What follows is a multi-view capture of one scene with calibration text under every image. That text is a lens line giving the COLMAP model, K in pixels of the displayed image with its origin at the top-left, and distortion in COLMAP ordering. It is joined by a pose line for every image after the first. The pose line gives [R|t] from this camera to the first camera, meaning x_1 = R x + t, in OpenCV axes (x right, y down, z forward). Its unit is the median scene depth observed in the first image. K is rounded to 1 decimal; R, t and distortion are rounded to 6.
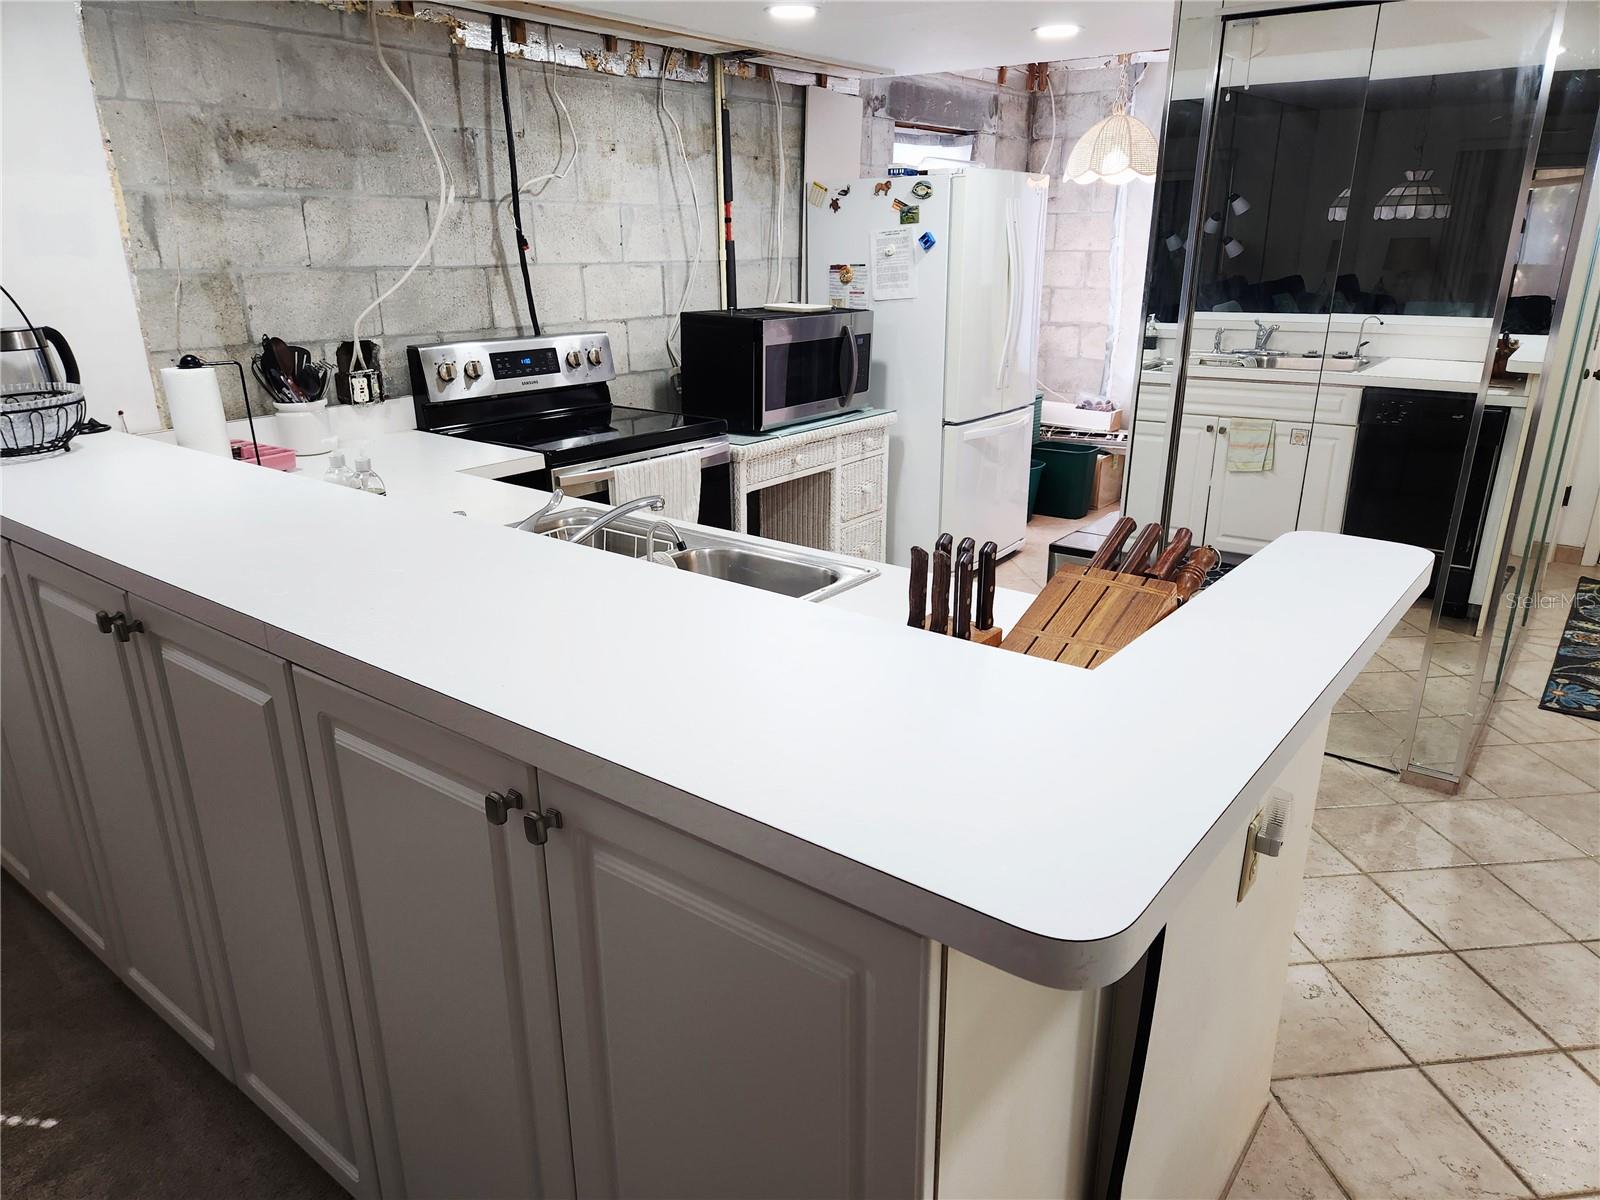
lens RADIAL K [[1064.1, 0, 809.6], [0, 1064.1, 613.7], [0, 0, 1]] dist [0.062735, -0.048305]
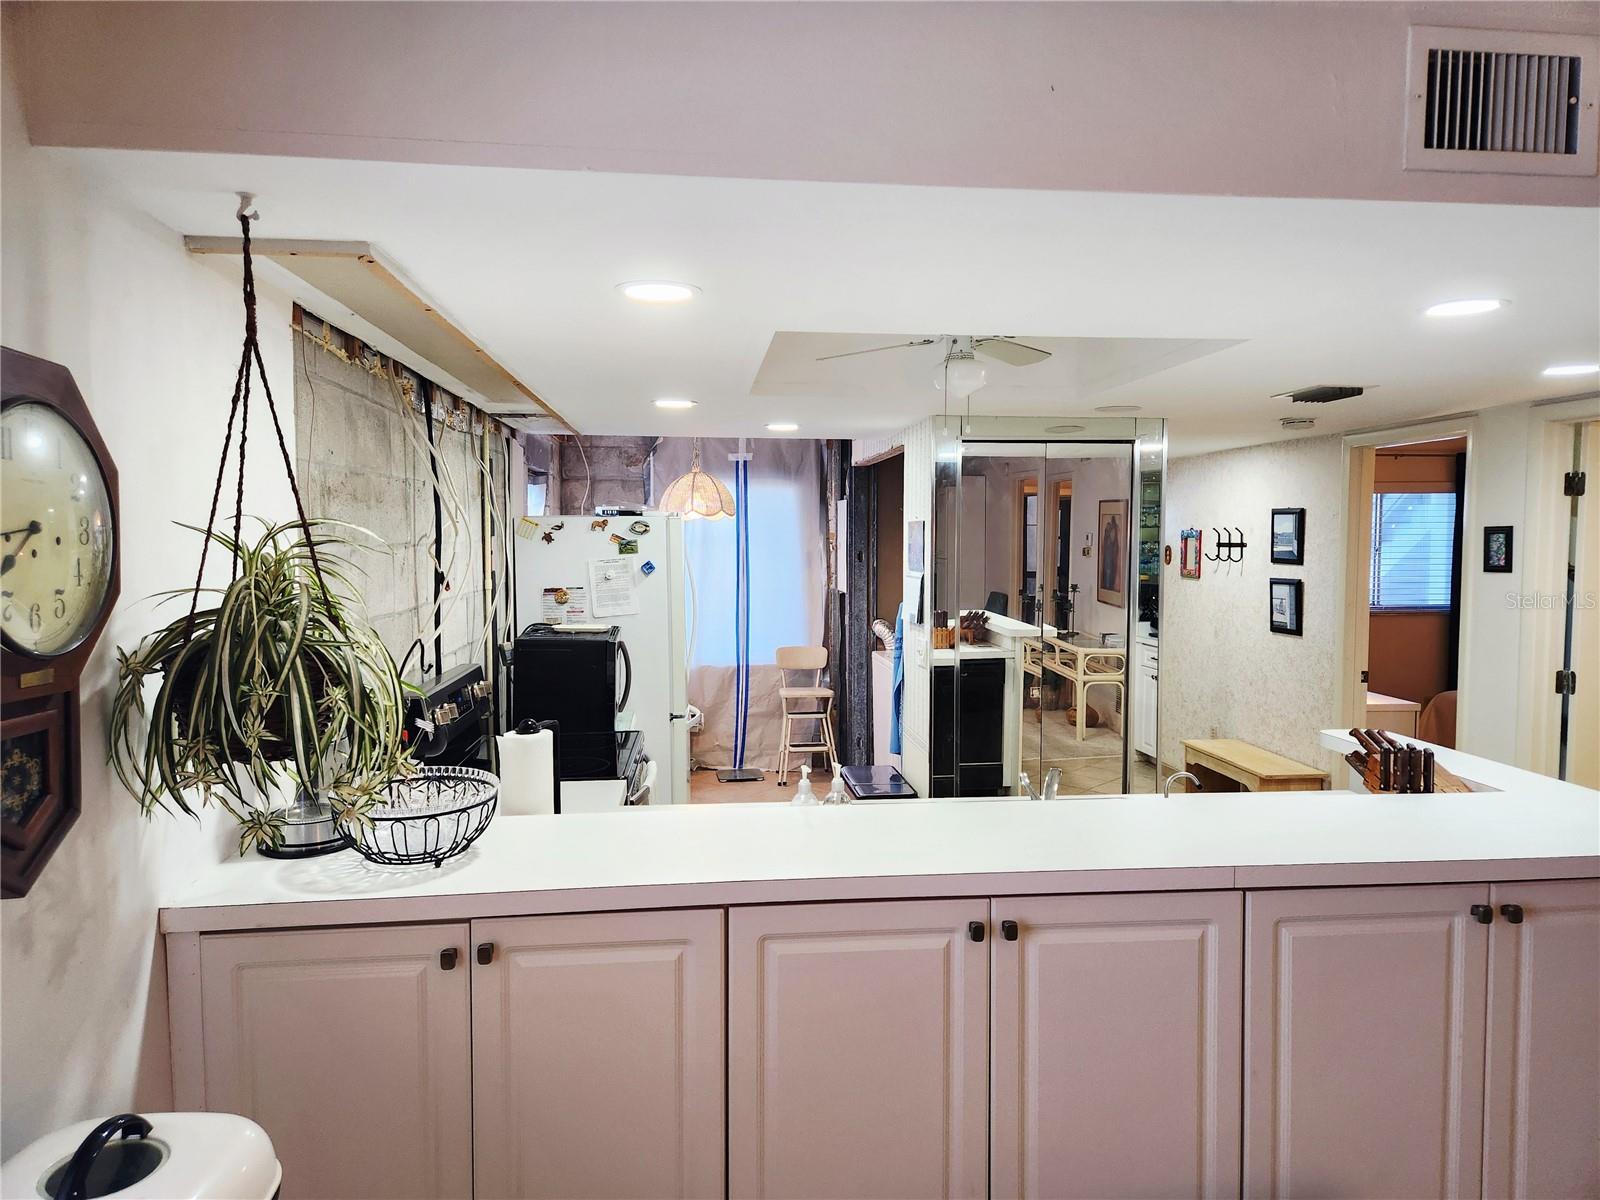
lens RADIAL K [[1064.1, 0, 800.9], [0, 1064.1, 592.9], [0, 0, 1]] dist [0.062735, -0.048305]
pose [[0.729541, -0.037158, 0.682927, -0.565935], [0.227283, 0.954947, -0.190838, -0.058459], [-0.645067, 0.294442, 0.705118, 0.071613]]
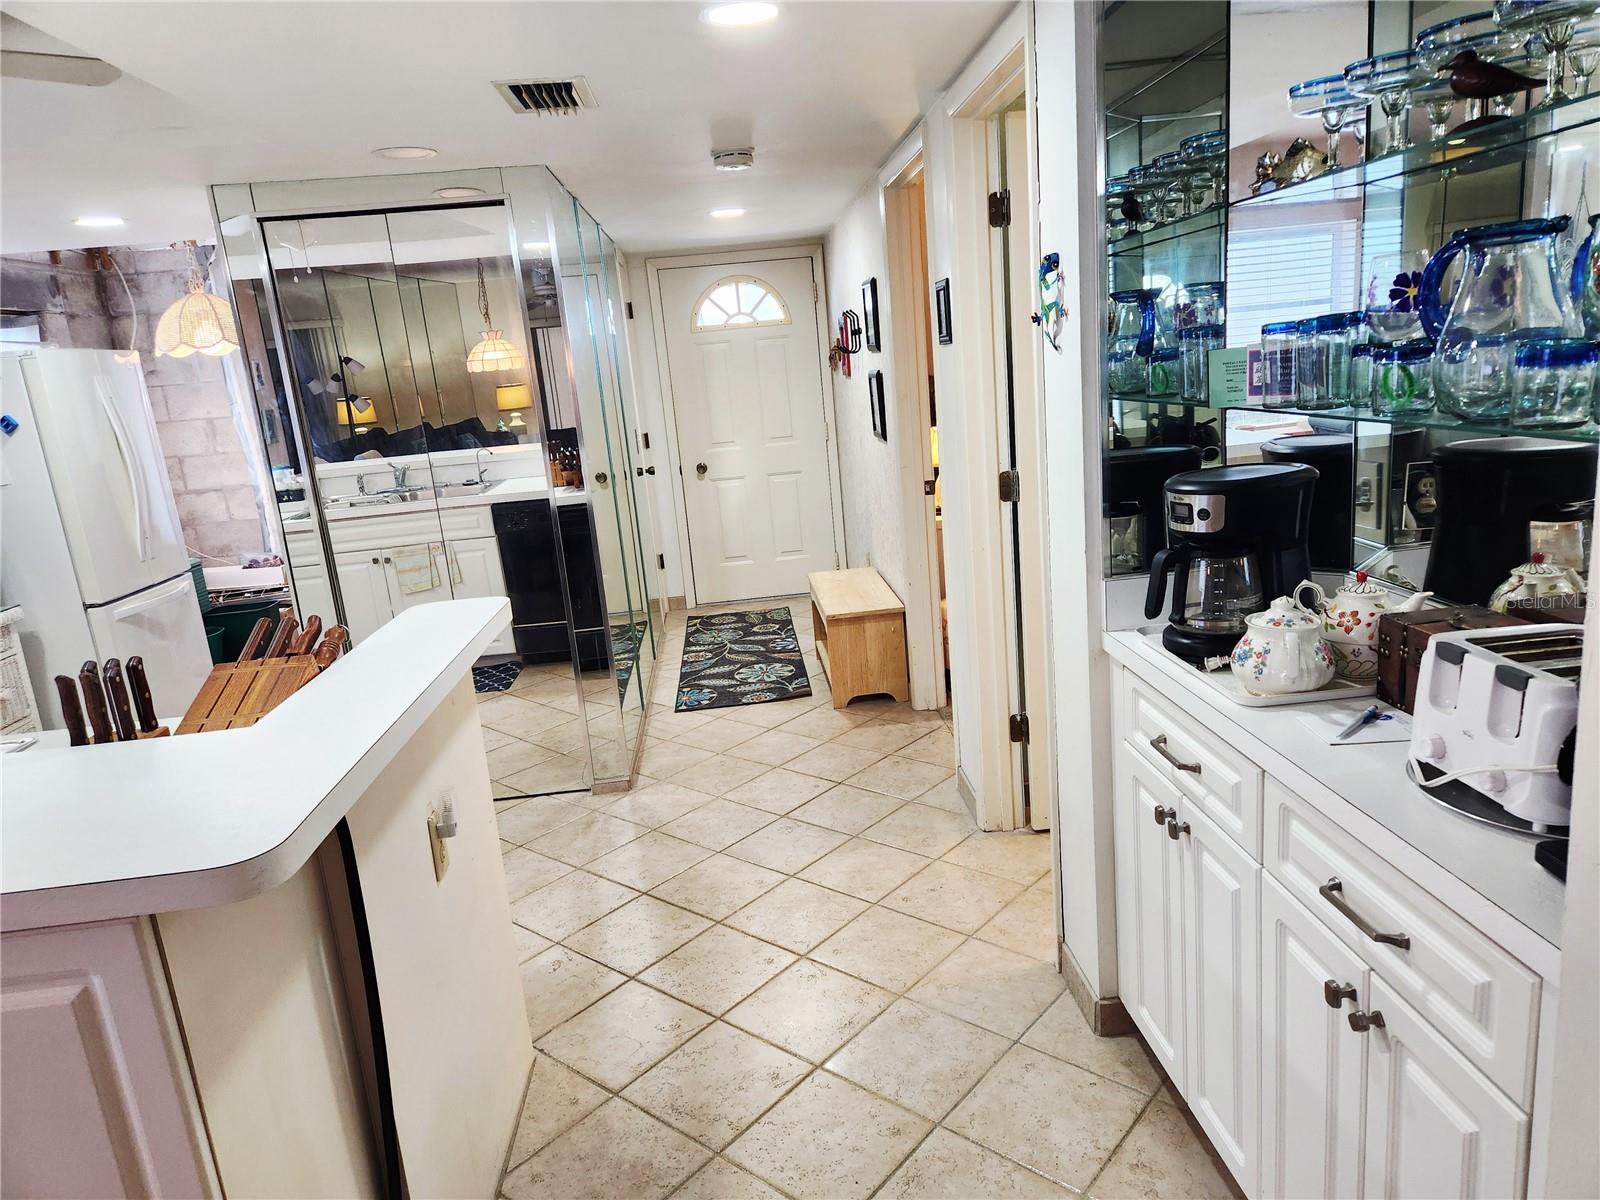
lens RADIAL K [[1064.1, 0, 807.1], [0, 1064.1, 605.3], [0, 0, 1]] dist [0.062735, -0.048305]
pose [[0.741815, -0.215717, 0.634962, -0.007549], [0.302747, 0.952597, -0.030066, 0.040439], [-0.598377, 0.214536, 0.771958, -0.109918]]
